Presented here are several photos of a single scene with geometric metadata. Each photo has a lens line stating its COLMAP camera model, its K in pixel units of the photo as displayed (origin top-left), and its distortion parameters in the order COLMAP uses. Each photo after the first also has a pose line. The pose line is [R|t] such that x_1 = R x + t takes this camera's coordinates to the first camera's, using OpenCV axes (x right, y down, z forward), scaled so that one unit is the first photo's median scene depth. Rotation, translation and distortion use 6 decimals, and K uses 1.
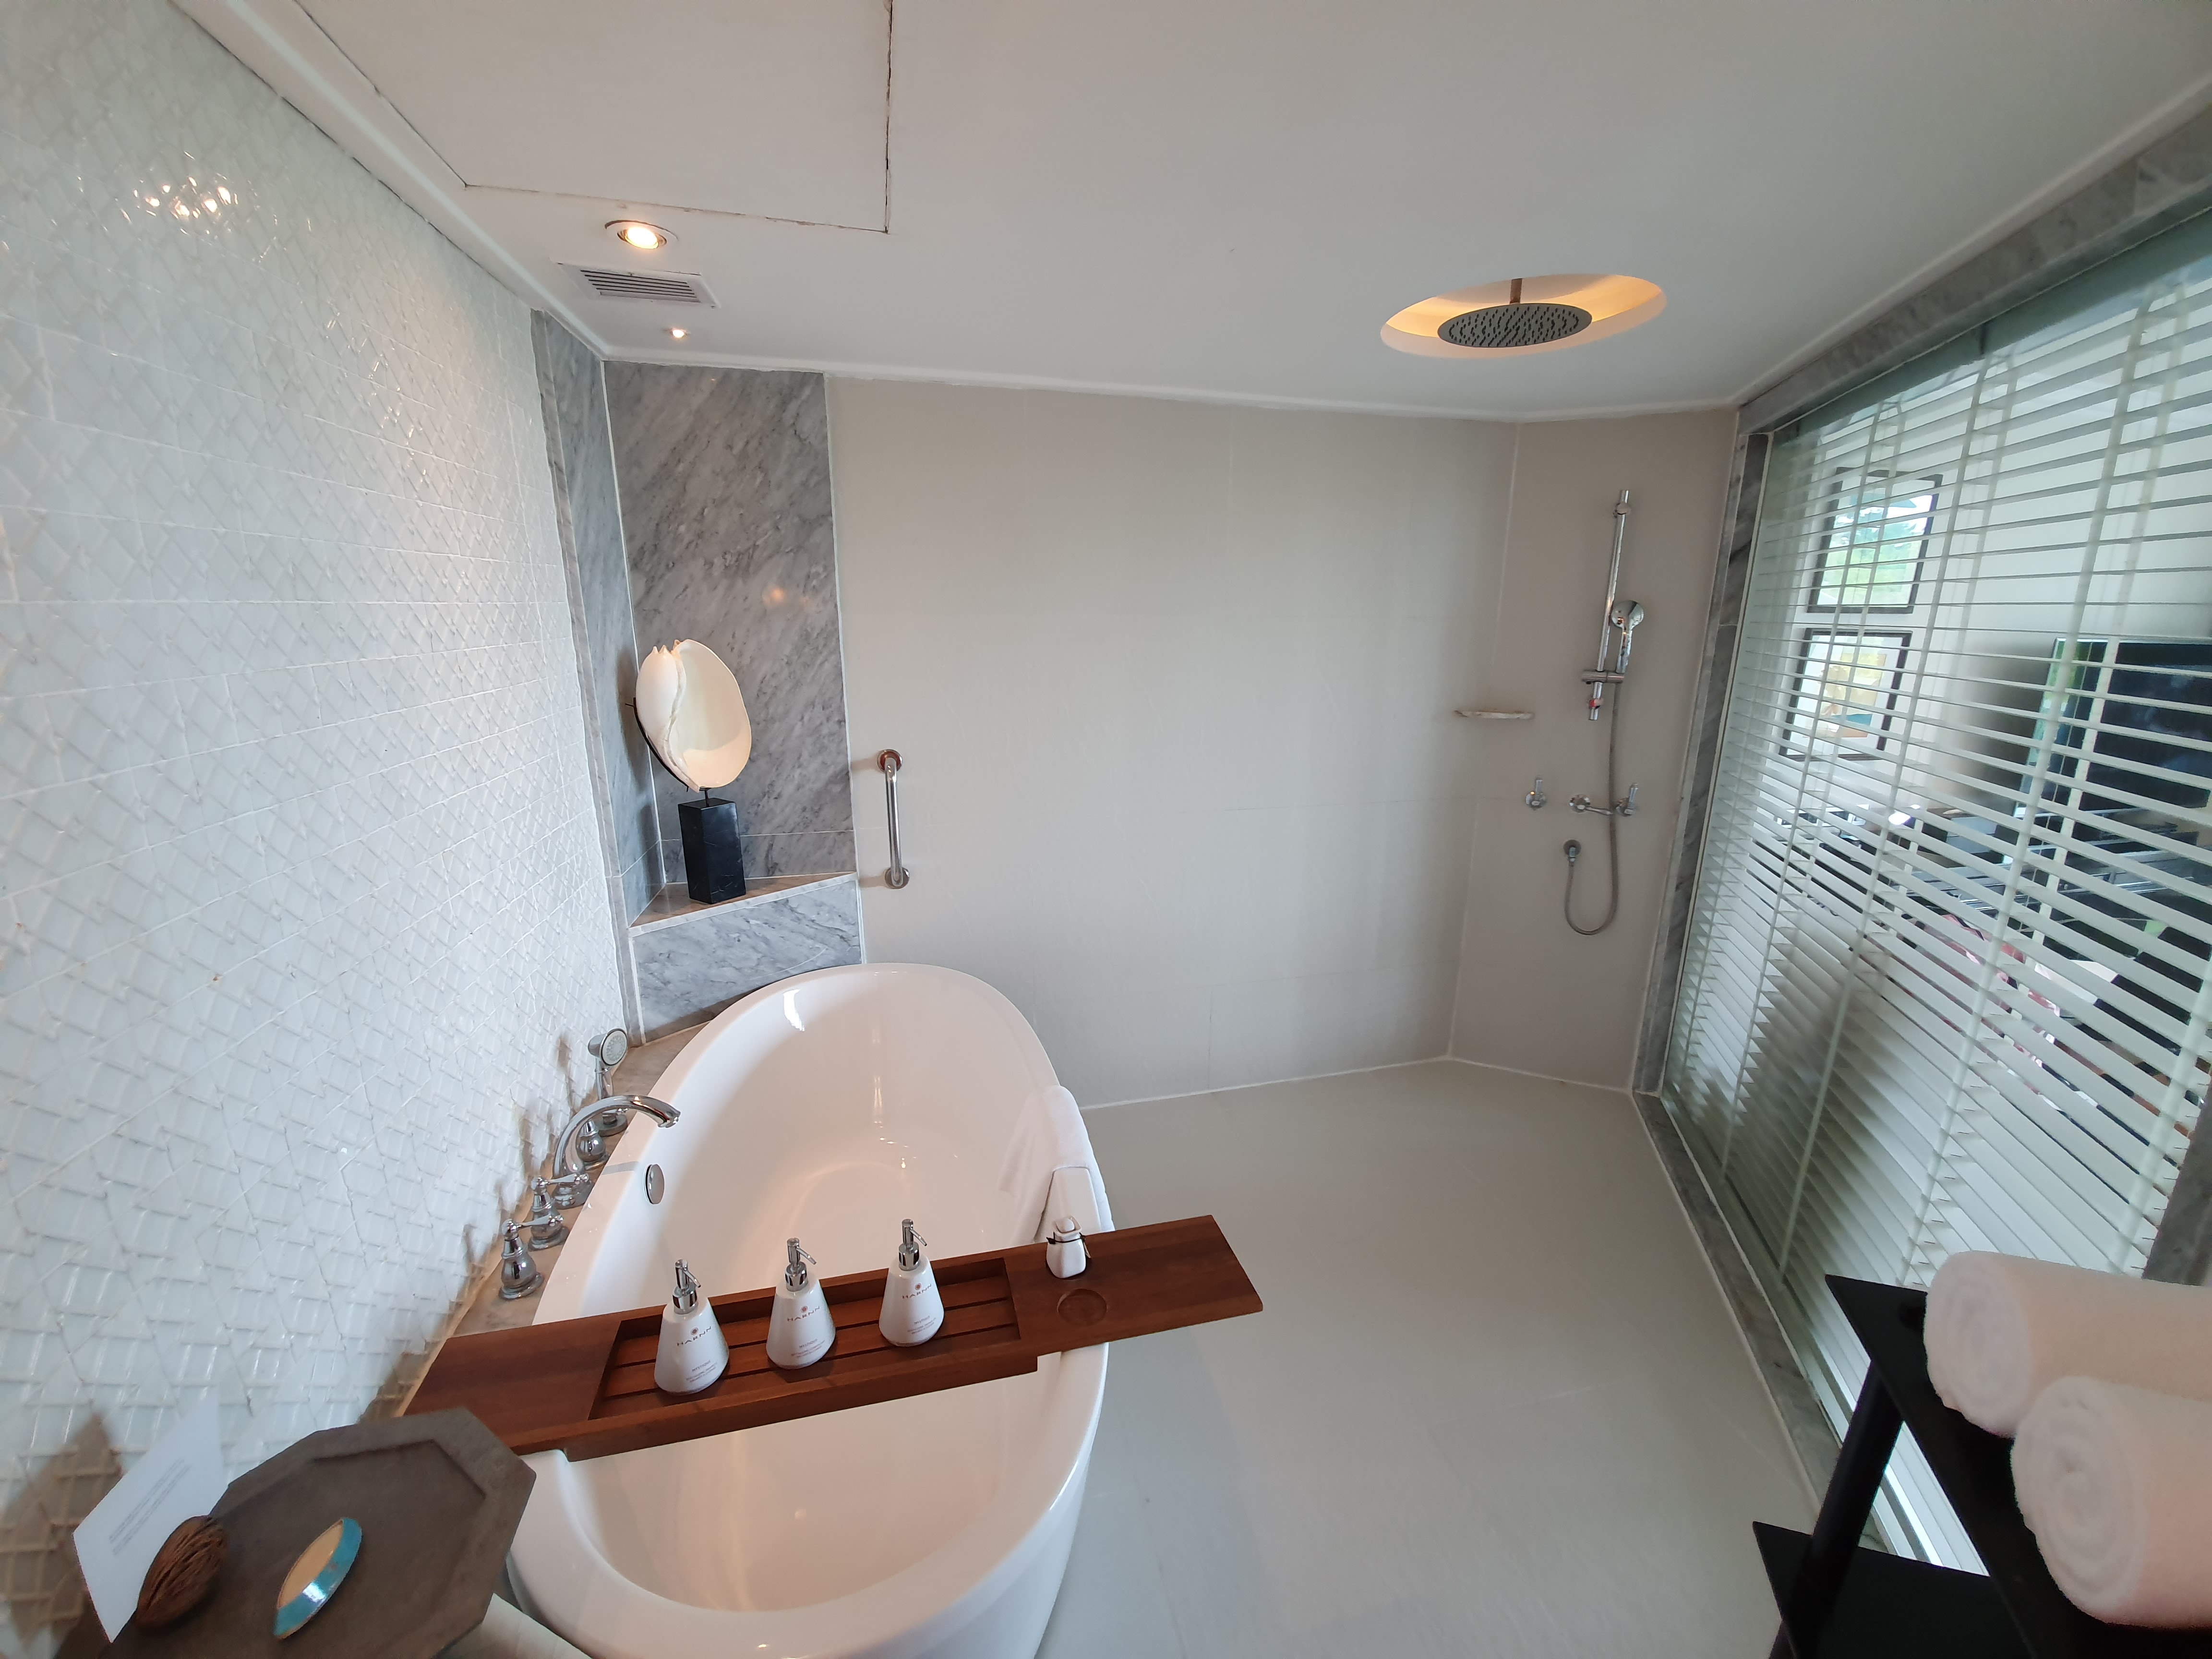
lens RADIAL K [[880.7, 0, 1102.4], [0, 880.7, 833.8], [0, 0, 1]] dist [0.000621, -0.000707]
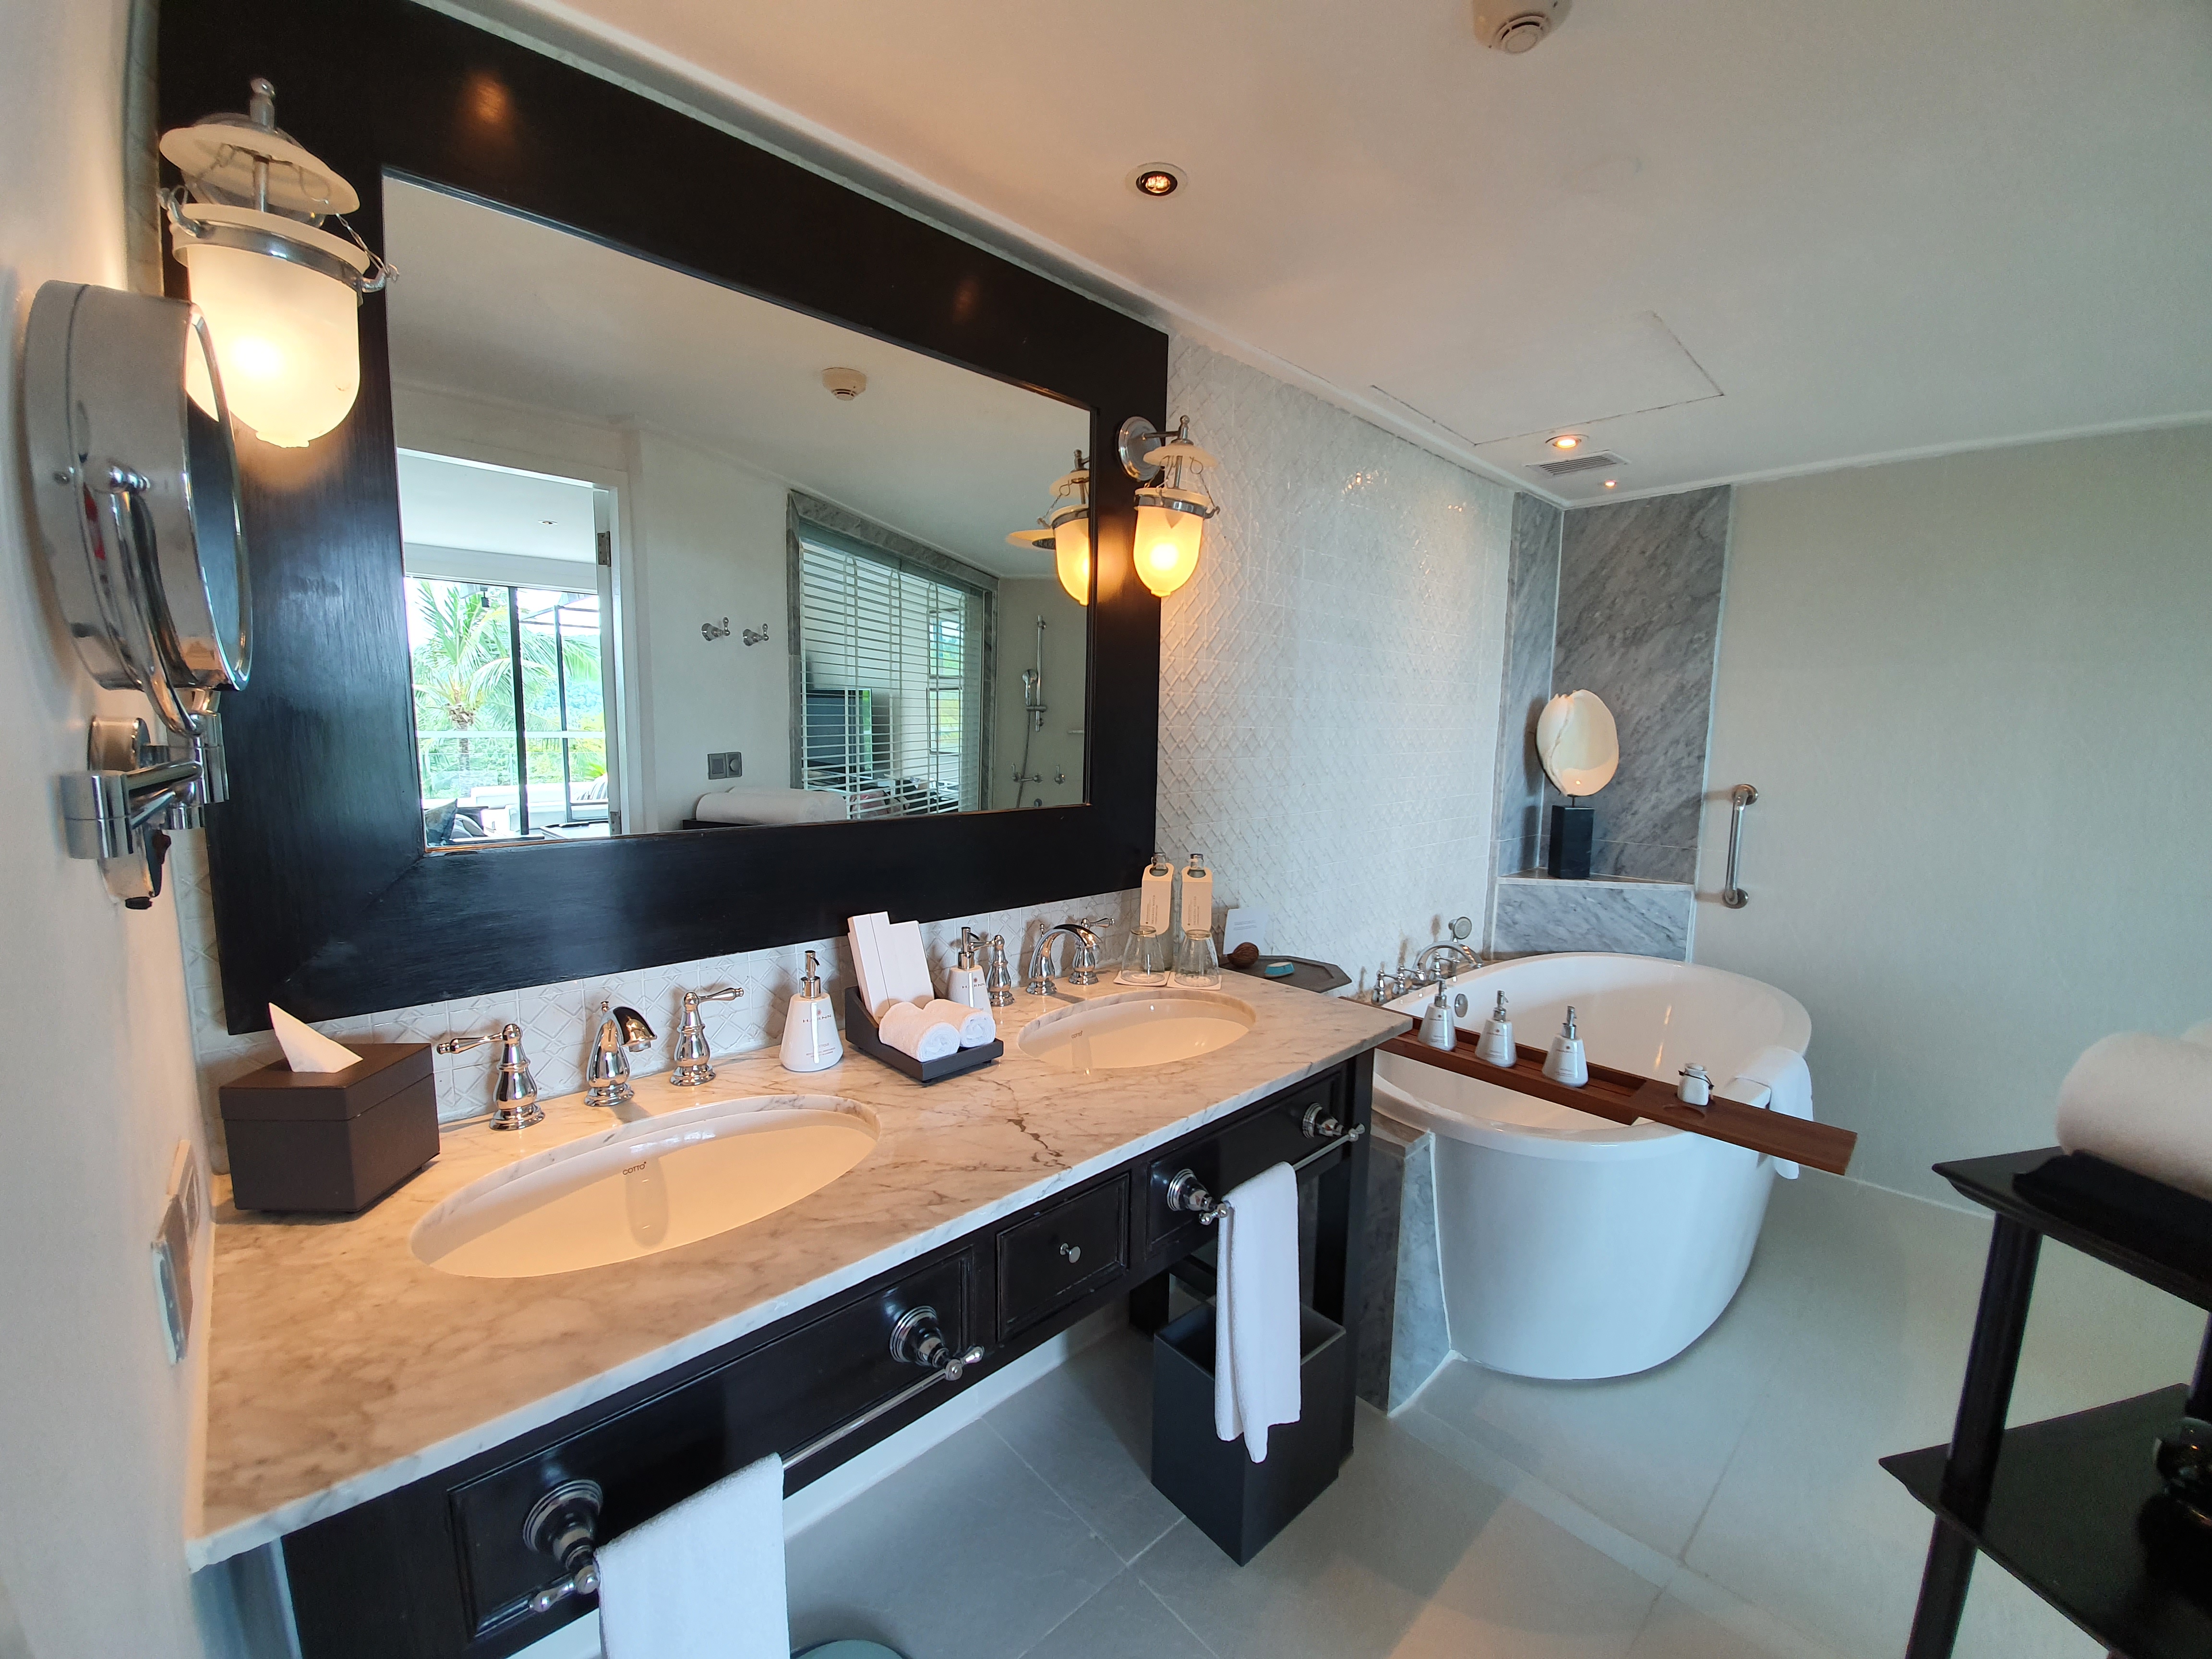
lens RADIAL K [[880.7, 0, 1101.3], [0, 880.7, 827.6], [0, 0, 1]] dist [0.000621, -0.000707]
pose [[0.500155, 0.102060, -0.859900, 0.372347], [-0.221851, 0.974990, -0.013319, 0.180568], [0.837034, 0.197432, 0.510288, -0.315205]]
